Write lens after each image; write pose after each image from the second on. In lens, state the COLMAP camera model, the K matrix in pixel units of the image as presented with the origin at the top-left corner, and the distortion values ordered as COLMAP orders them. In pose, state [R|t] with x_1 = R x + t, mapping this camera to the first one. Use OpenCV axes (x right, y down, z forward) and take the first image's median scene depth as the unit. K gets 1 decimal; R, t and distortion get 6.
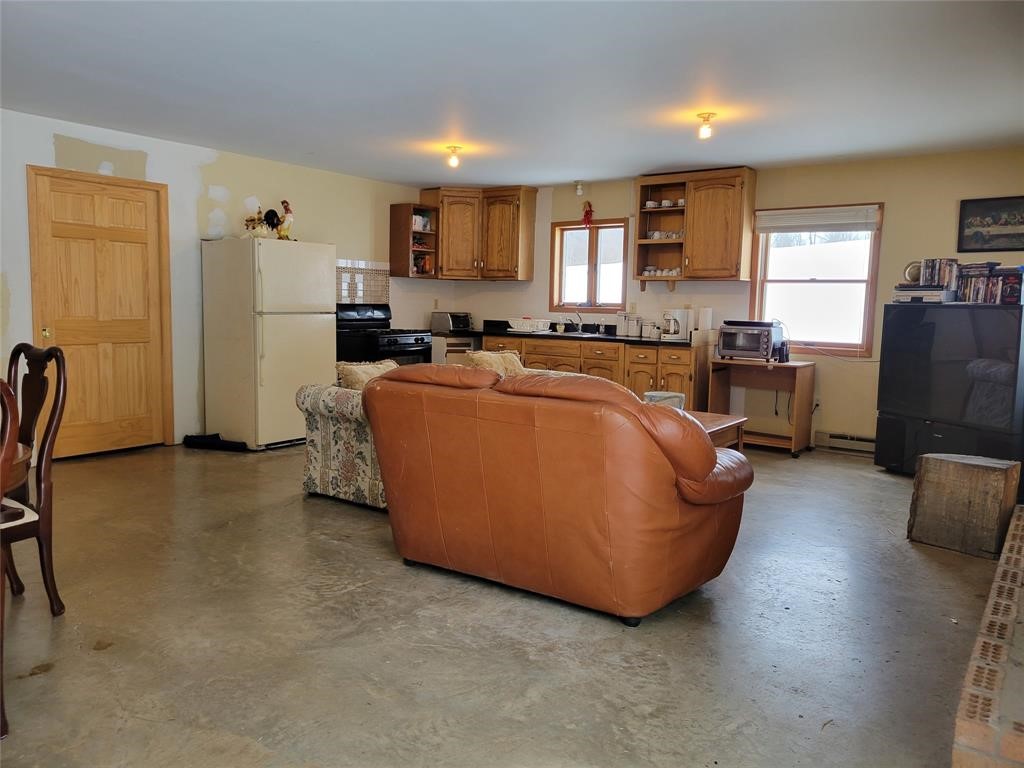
lens RADIAL K [[771.7, 0, 512.8], [0, 771.7, 379.8], [0, 0, 1]] dist [0.055739, -0.001204]
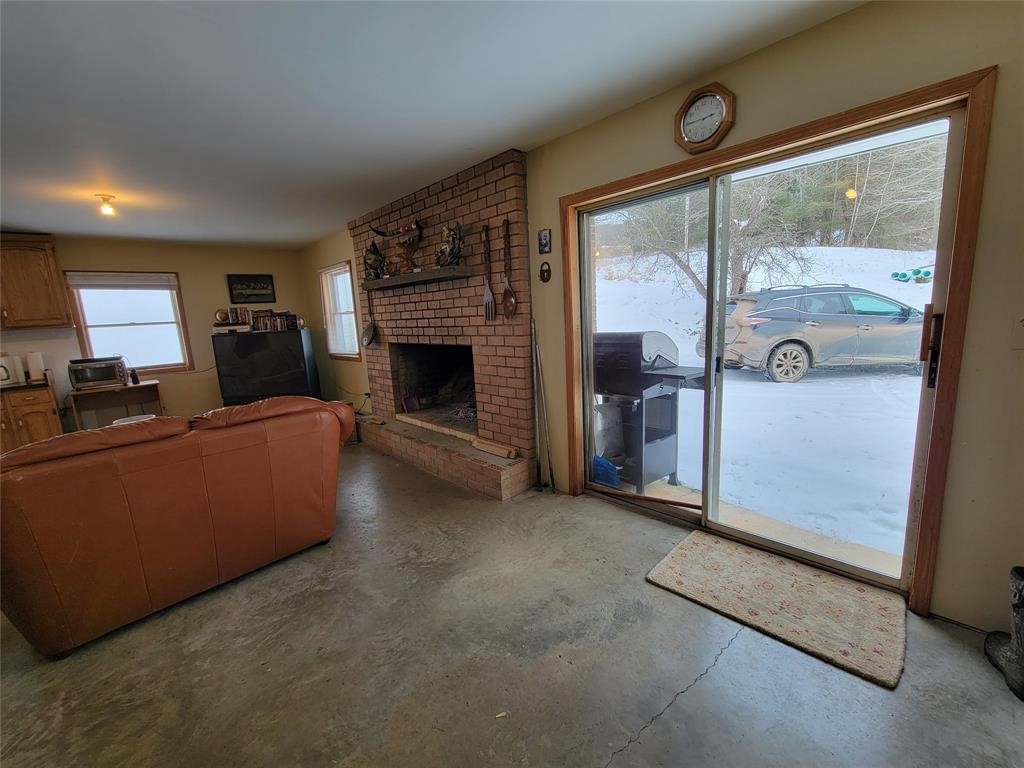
lens RADIAL K [[414.9, 0, 509.1], [0, 414.9, 386.0], [0, 0, 1]] dist [-0.003135, -0.000246]
pose [[0.171627, -0.204381, 0.963728, -0.284211], [0.162756, 0.970684, 0.176872, -0.045530], [-0.971625, 0.126496, 0.199860, 0.224763]]
